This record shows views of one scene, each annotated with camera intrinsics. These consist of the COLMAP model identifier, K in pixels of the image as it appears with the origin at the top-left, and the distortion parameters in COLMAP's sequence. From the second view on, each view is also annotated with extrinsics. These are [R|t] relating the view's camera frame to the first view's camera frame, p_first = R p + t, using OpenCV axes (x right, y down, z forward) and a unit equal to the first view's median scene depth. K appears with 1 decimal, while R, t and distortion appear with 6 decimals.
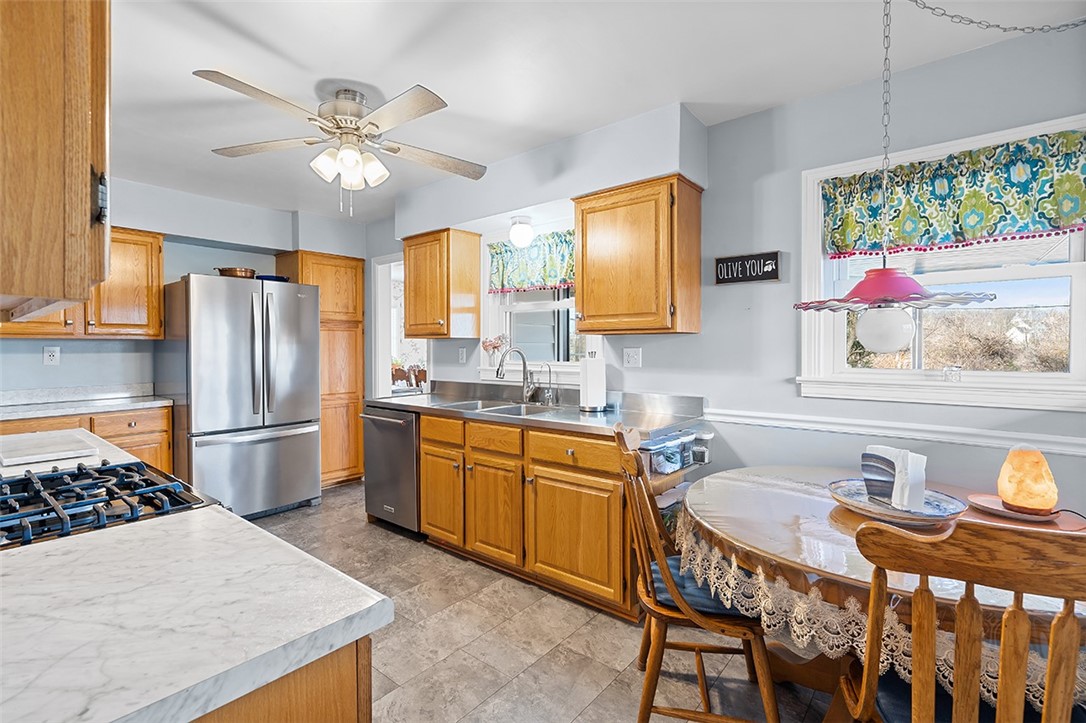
lens RADIAL K [[500.1, 0, 537.7], [0, 500.1, 355.1], [0, 0, 1]] dist [-0.009404, 0.005845]
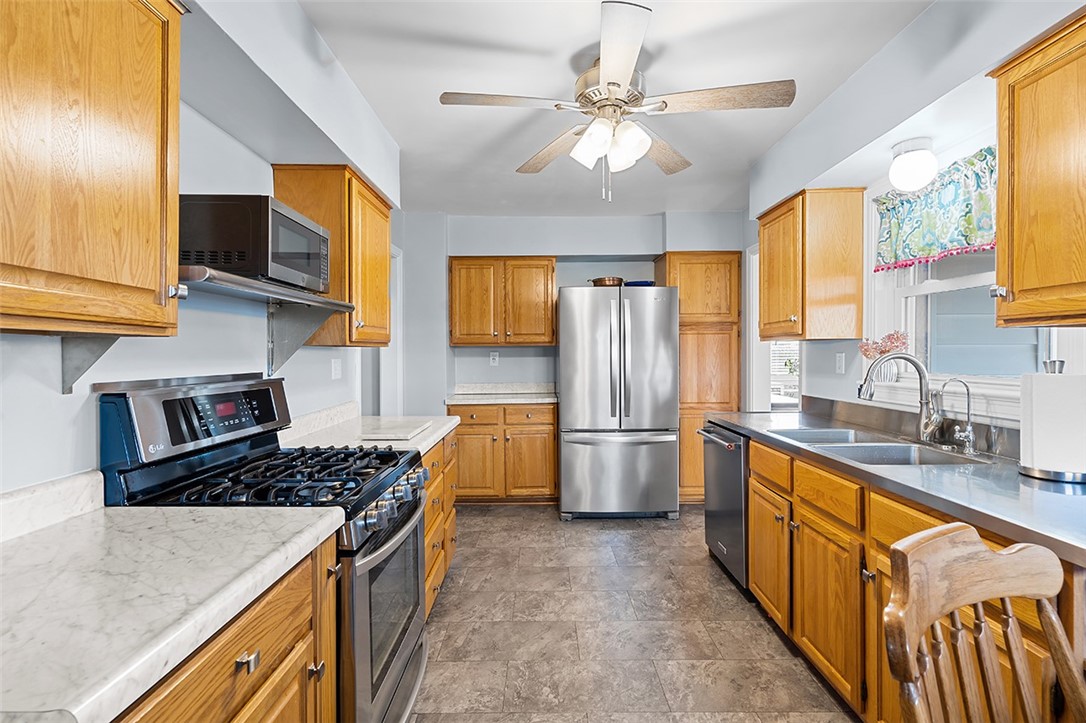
lens RADIAL K [[500.1, 0, 537.2], [0, 500.1, 358.7], [0, 0, 1]] dist [-0.009404, 0.005845]
pose [[0.629498, 0.008572, -0.776955, 0.158054], [-0.009328, 0.999950, 0.003474, -0.005222], [0.776946, 0.005061, 0.629547, 0.255952]]
